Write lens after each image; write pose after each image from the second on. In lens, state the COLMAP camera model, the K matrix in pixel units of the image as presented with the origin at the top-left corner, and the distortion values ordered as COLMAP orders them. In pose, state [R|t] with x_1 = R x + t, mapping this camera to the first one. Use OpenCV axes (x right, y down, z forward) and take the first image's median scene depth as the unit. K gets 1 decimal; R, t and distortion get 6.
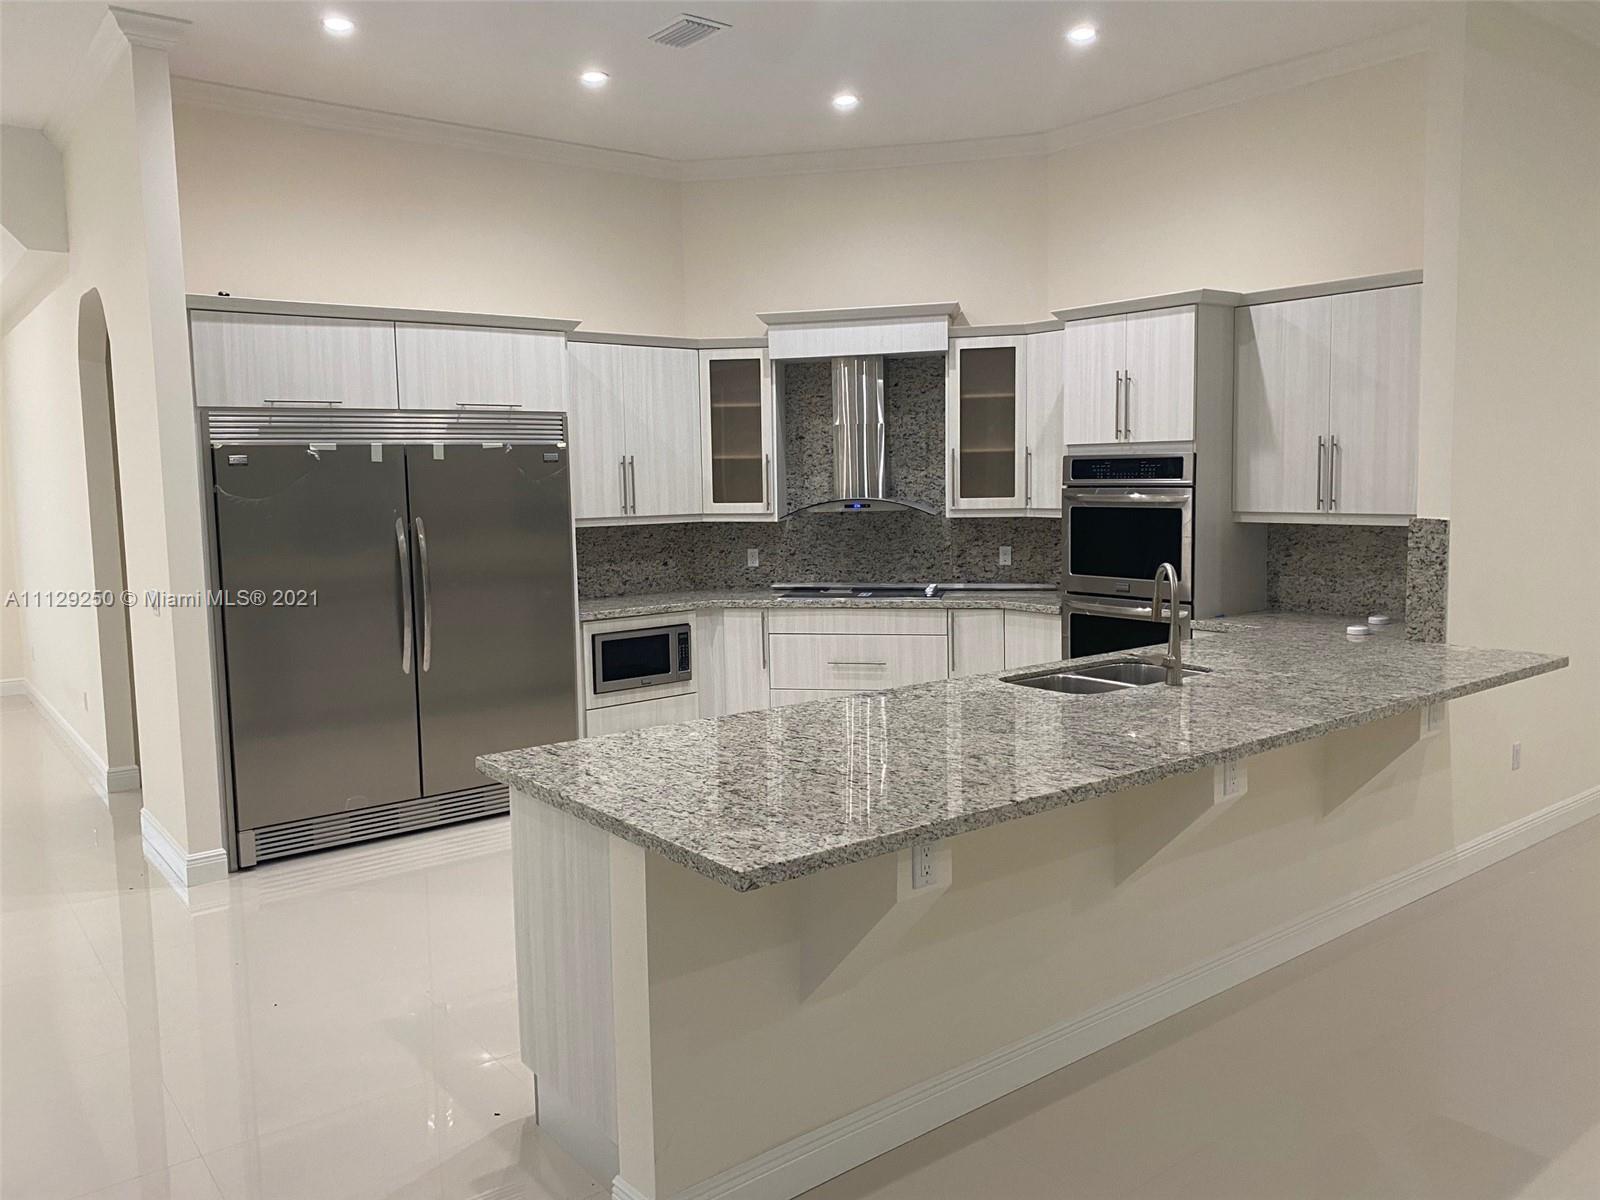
lens RADIAL K [[1208.1, 0, 800.0], [0, 1208.1, 600.0], [0, 0, 1]] dist [0.072629, -0.076306]
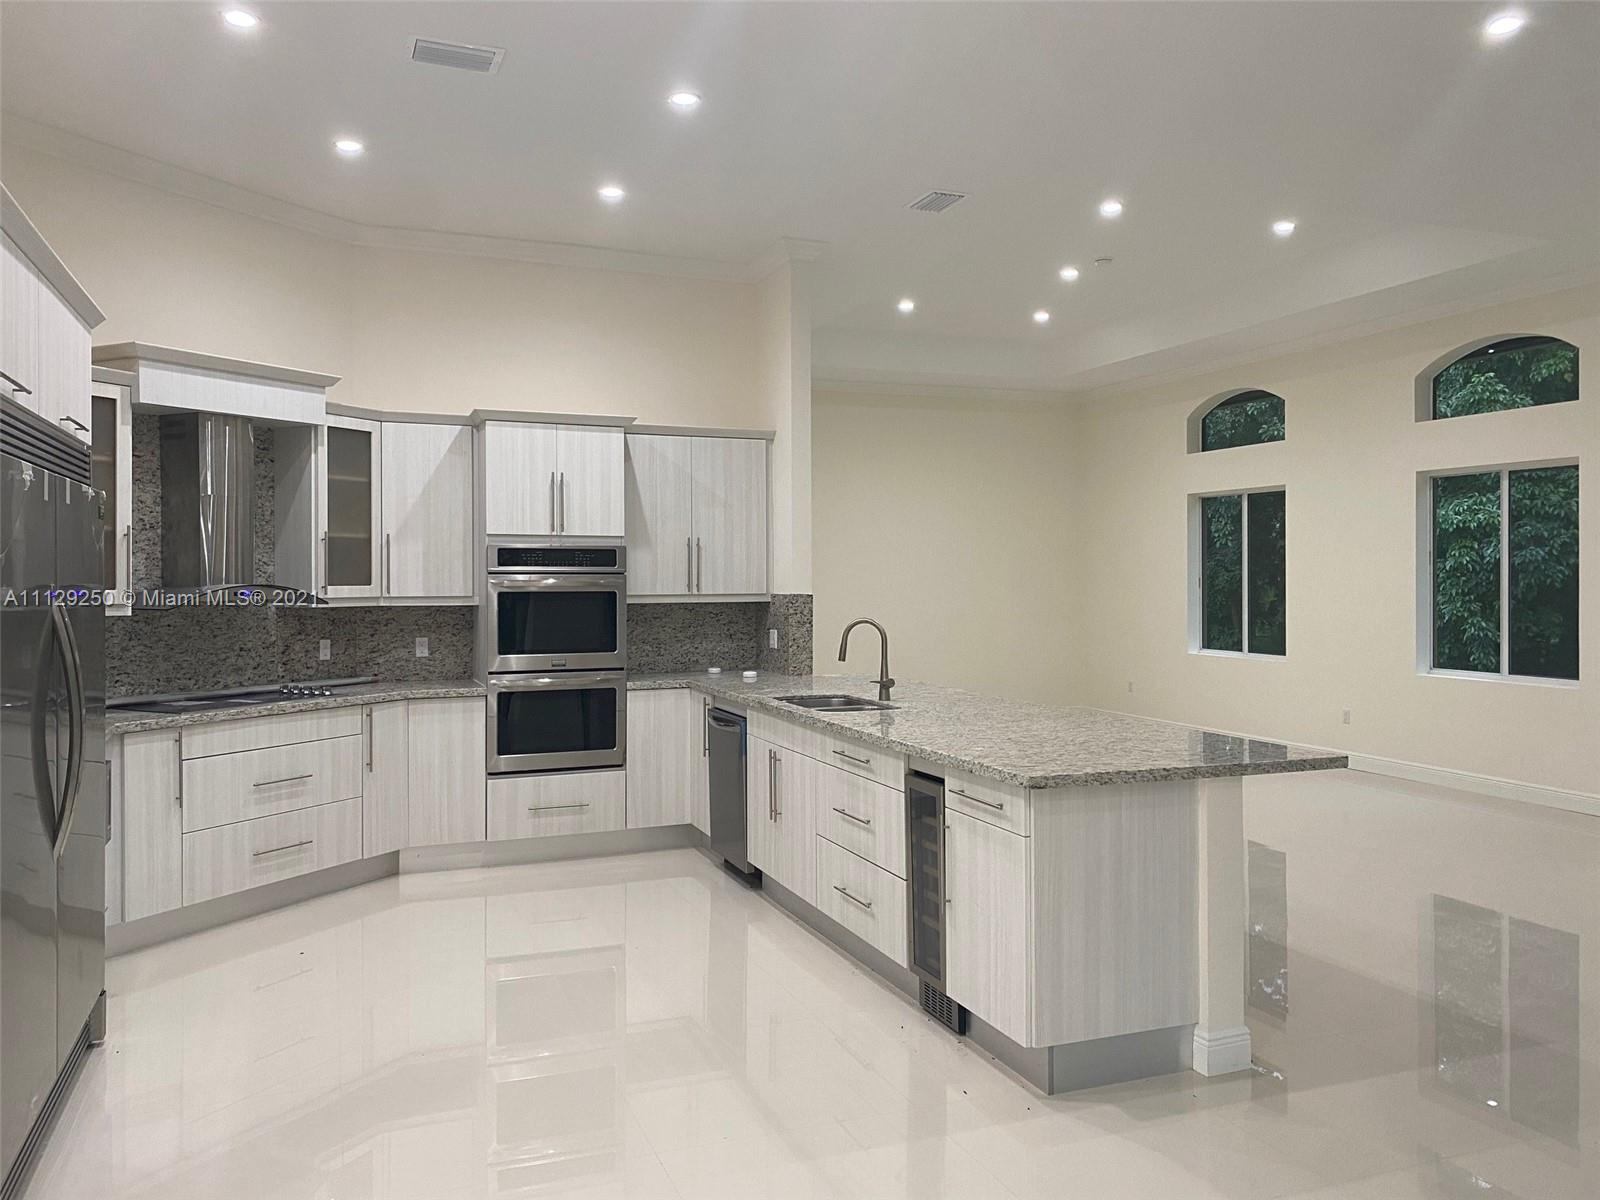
lens RADIAL K [[1208.1, 0, 800.0], [0, 1208.1, 600.0], [0, 0, 1]] dist [0.072629, -0.076306]
pose [[0.281881, 0.000001, 0.959449, -0.662755], [0.101546, 0.994383, -0.029834, -0.010108], [-0.954060, 0.105838, 0.280298, 0.410416]]
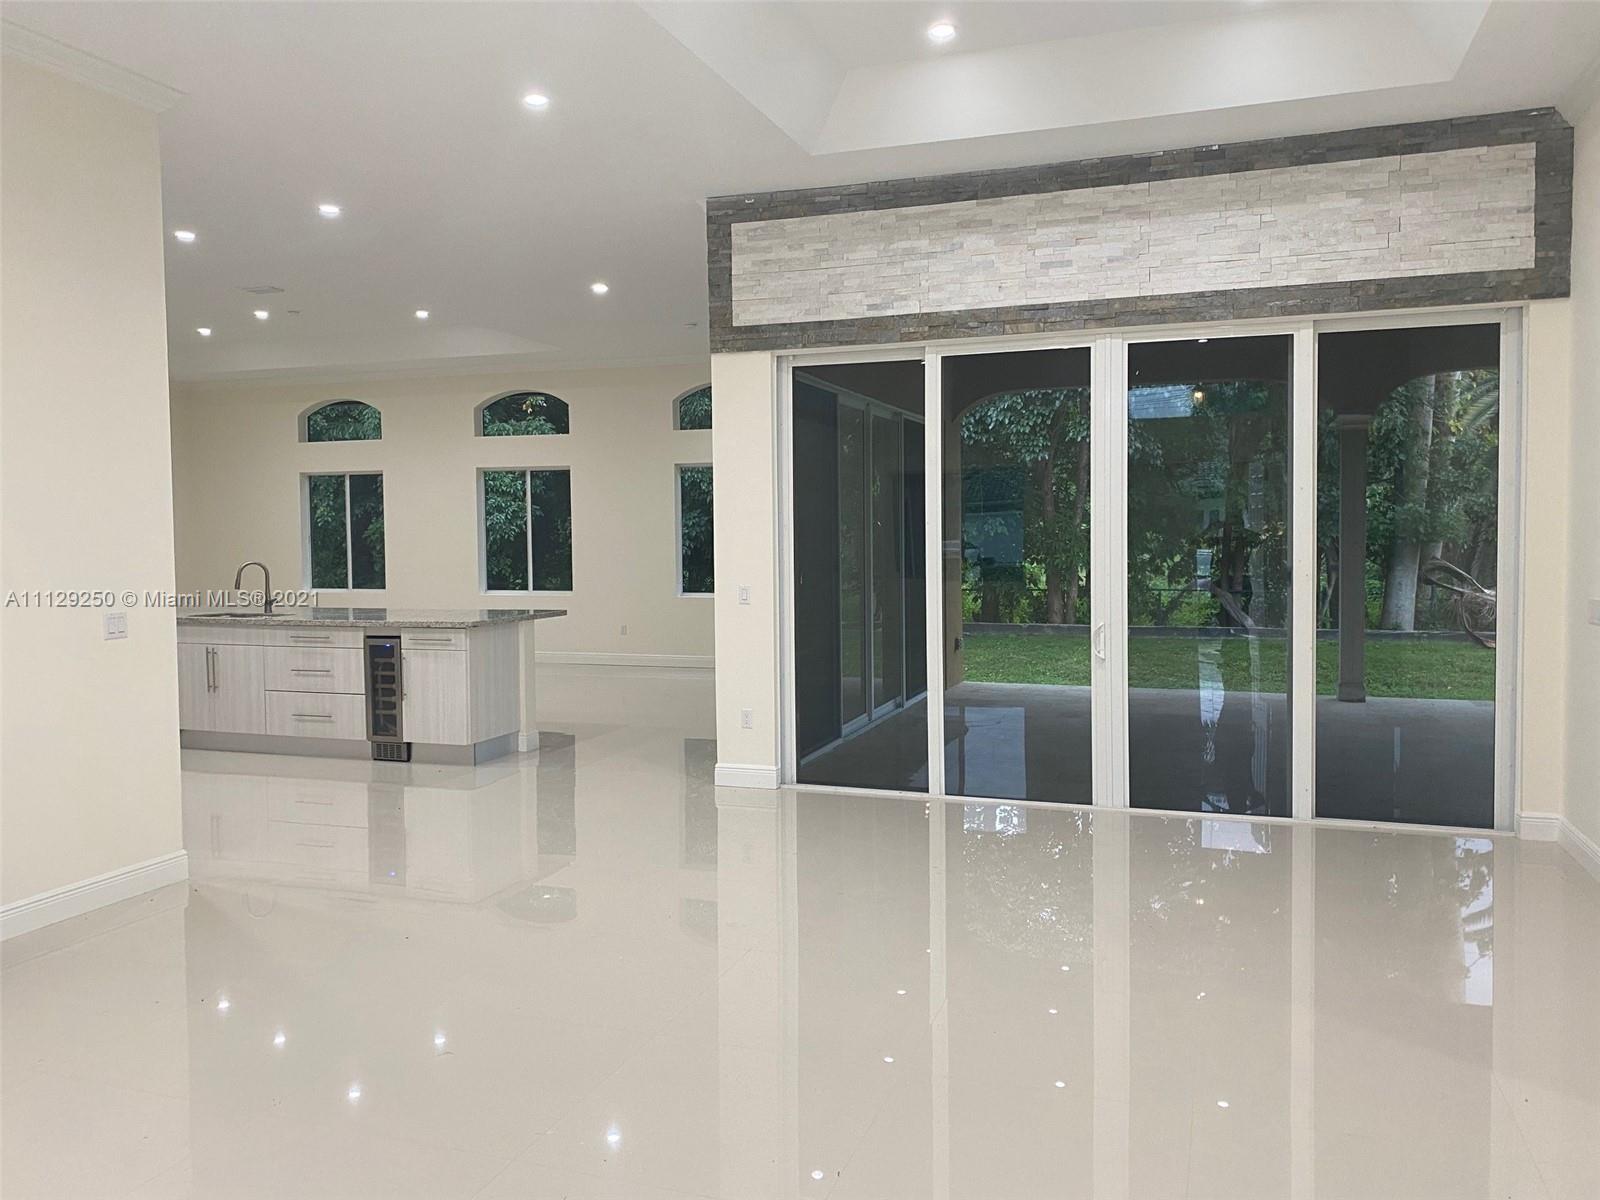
lens RADIAL K [[1208.1, 0, 800.0], [0, 1208.1, 600.0], [0, 0, 1]] dist [0.072629, -0.076306]
pose [[-0.543216, -0.023847, 0.839254, -1.427636], [0.113466, 0.988341, 0.101526, -0.051700], [-0.831890, 0.150377, -0.534177, 0.921658]]
